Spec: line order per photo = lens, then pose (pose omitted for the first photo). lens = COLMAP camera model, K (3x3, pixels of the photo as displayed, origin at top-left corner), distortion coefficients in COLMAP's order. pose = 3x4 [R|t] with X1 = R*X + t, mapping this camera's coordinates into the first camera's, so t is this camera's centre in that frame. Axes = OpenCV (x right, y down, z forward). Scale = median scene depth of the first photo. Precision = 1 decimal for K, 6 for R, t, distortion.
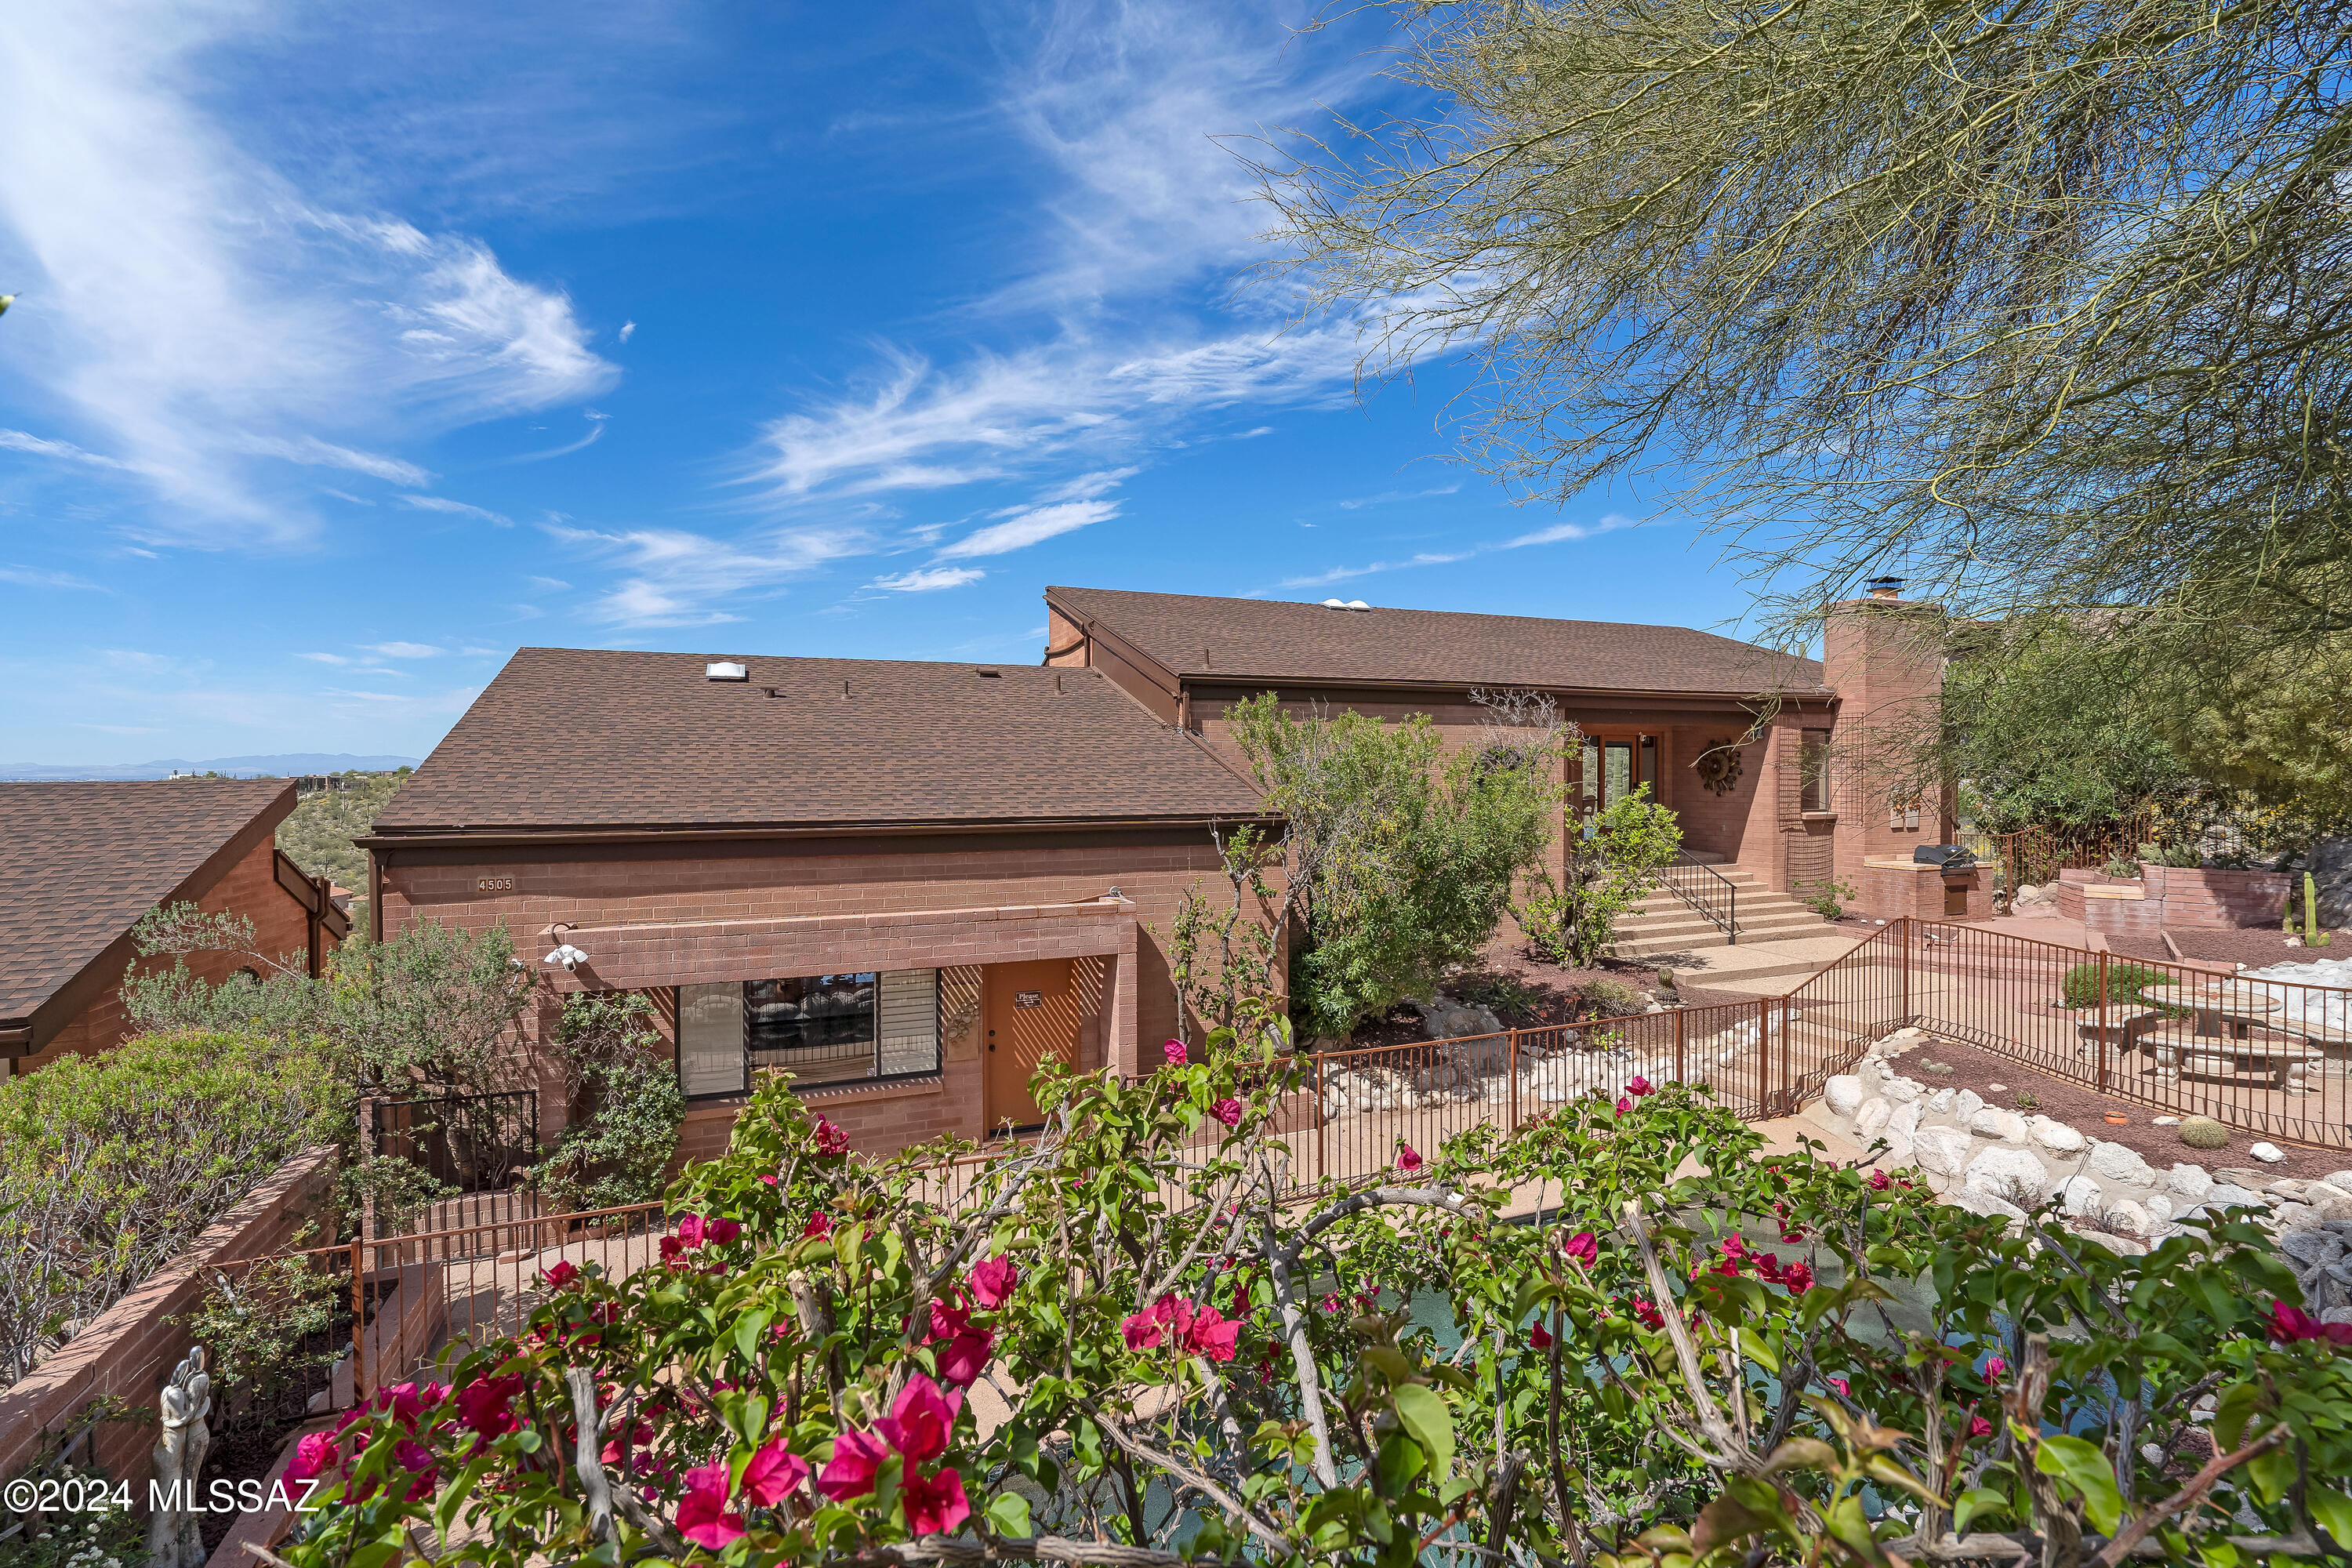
lens RADIAL K [[1086.1, 0, 1169.6], [0, 1086.1, 784.5], [0, 0, 1]] dist [-0.006046, 0.001188]
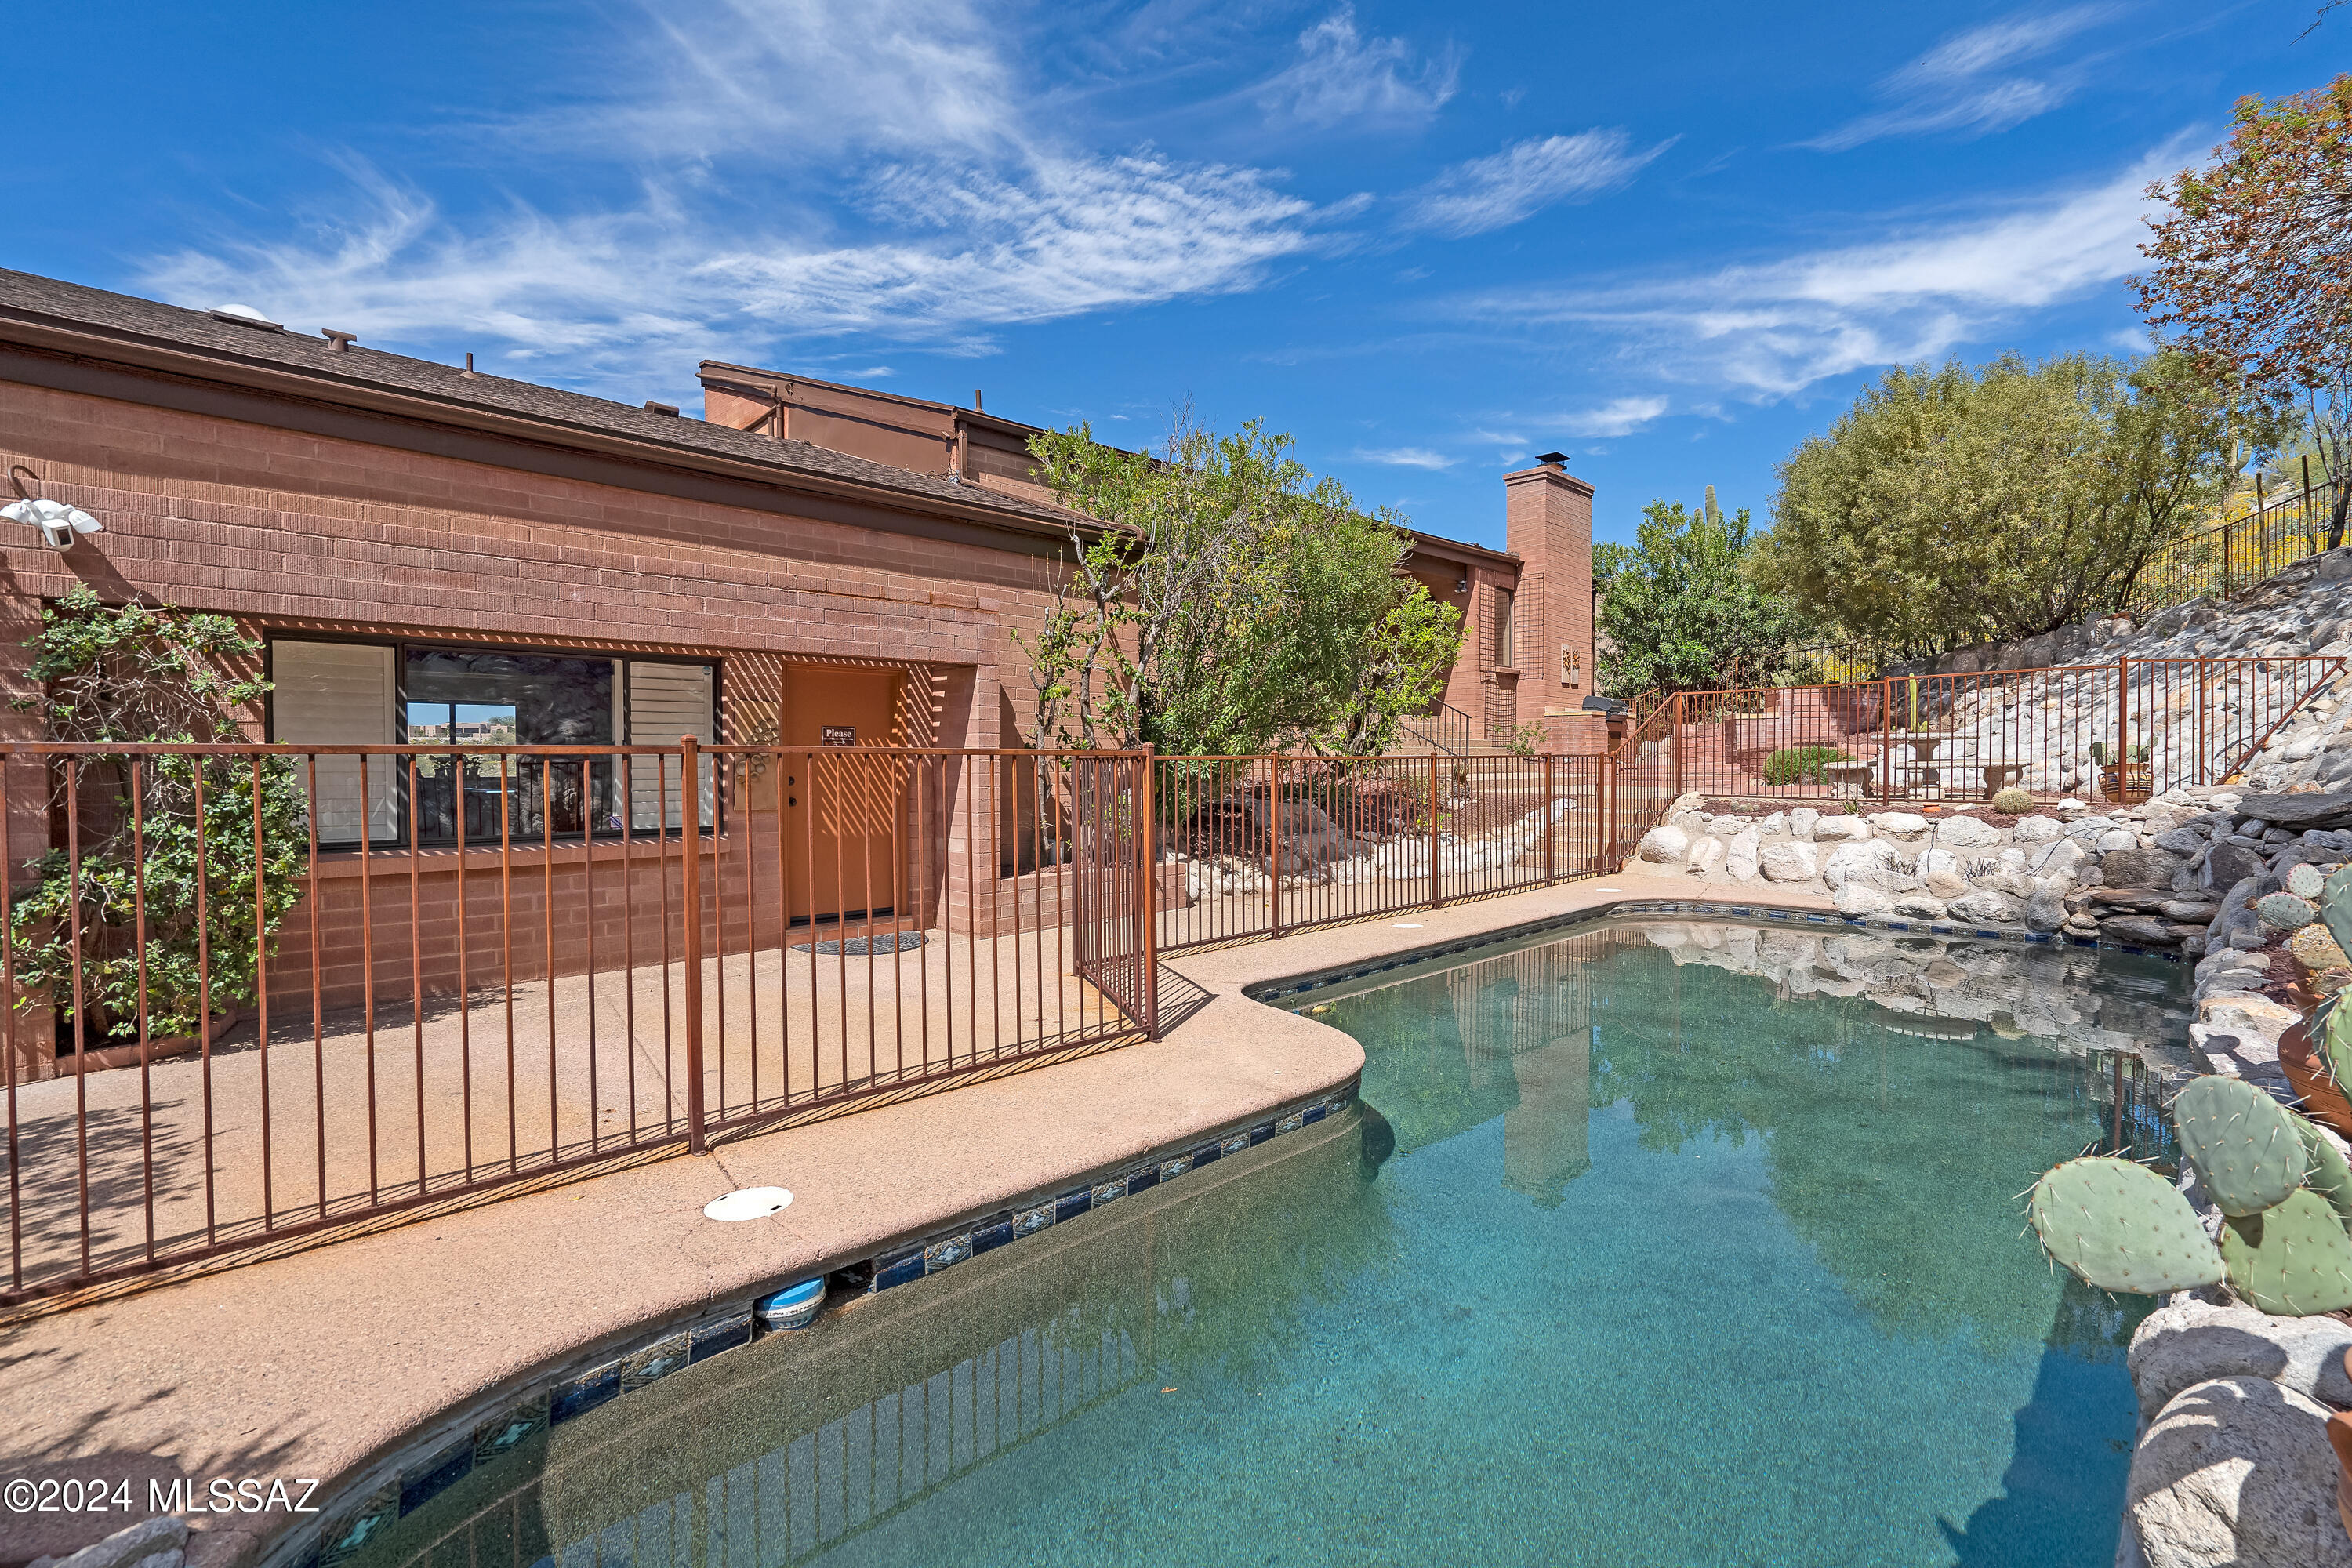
lens RADIAL K [[1086.1, 0, 1170.3], [0, 1086.1, 792.0], [0, 0, 1]] dist [-0.006046, 0.001188]
pose [[0.920681, -0.010969, 0.390161, -0.146861], [0.006735, 0.999903, 0.012218, 0.158578], [-0.390257, -0.008621, 0.920666, 0.173311]]
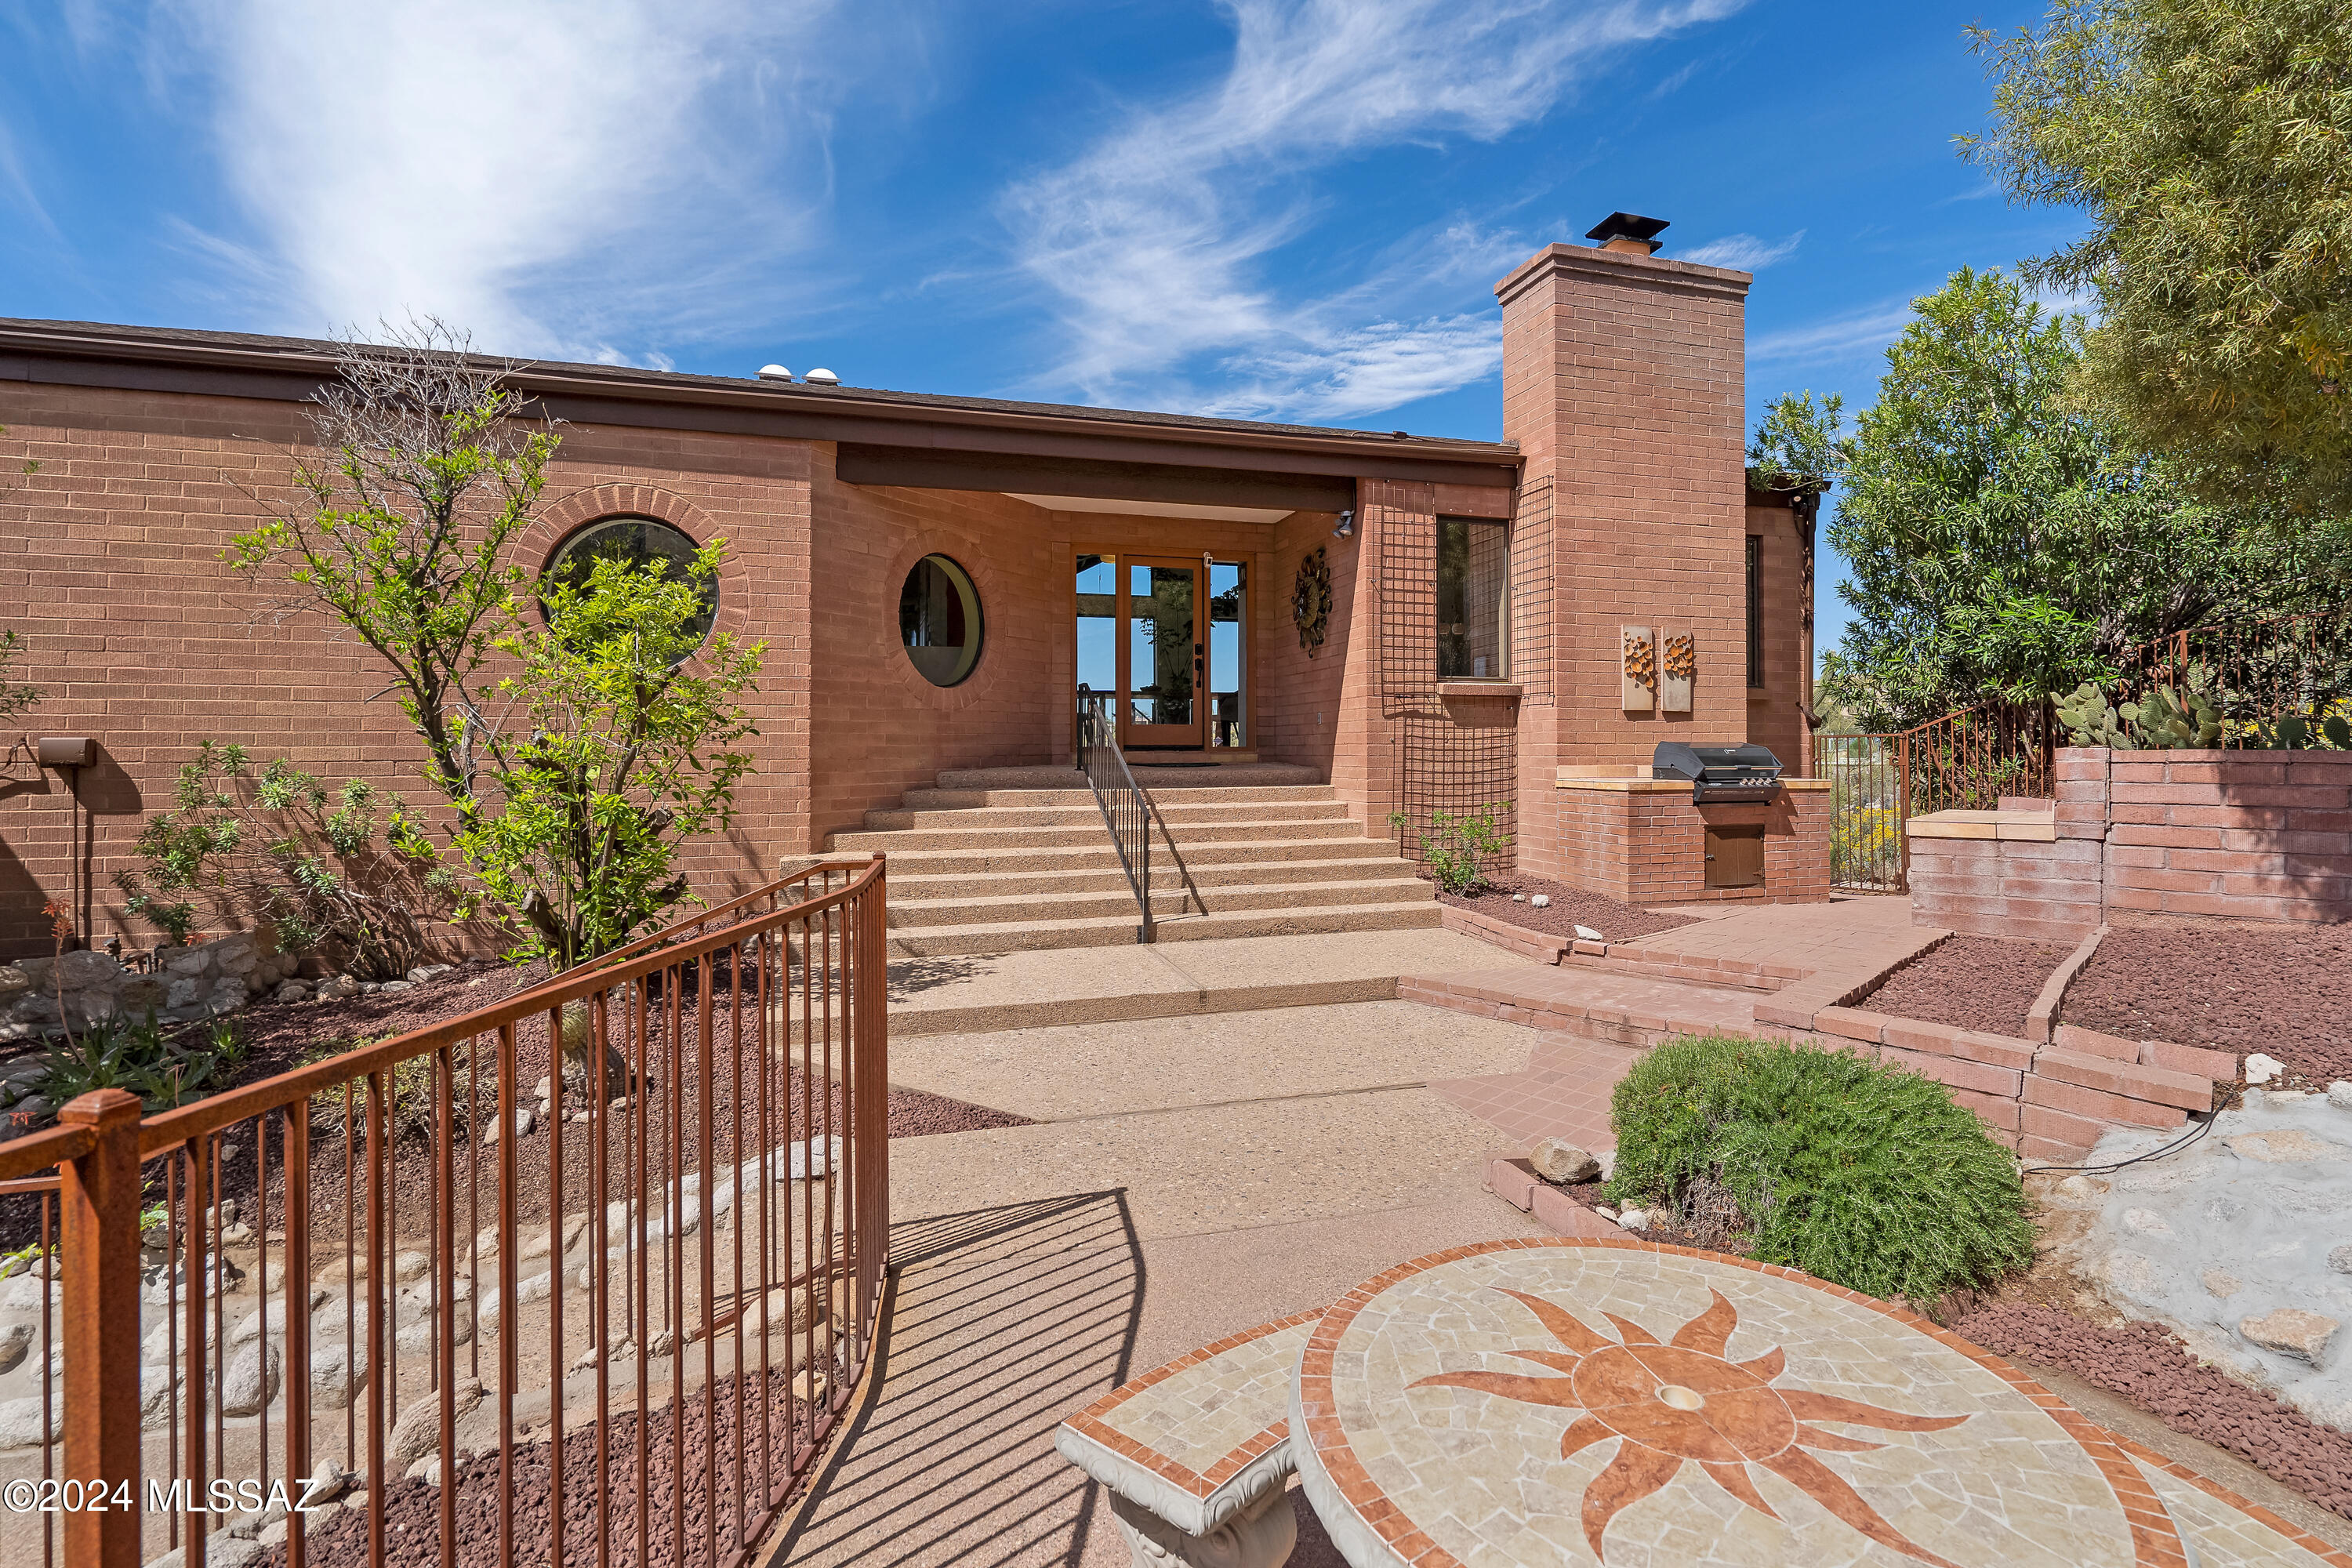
lens RADIAL K [[1086.1, 0, 1186.9], [0, 1086.1, 749.7], [0, 0, 1]] dist [-0.006046, 0.001188]
pose [[0.994974, -0.000956, -0.100134, 0.610890], [-0.000546, 0.999888, -0.014974, 0.077236], [0.100137, 0.014953, 0.994861, 0.574995]]
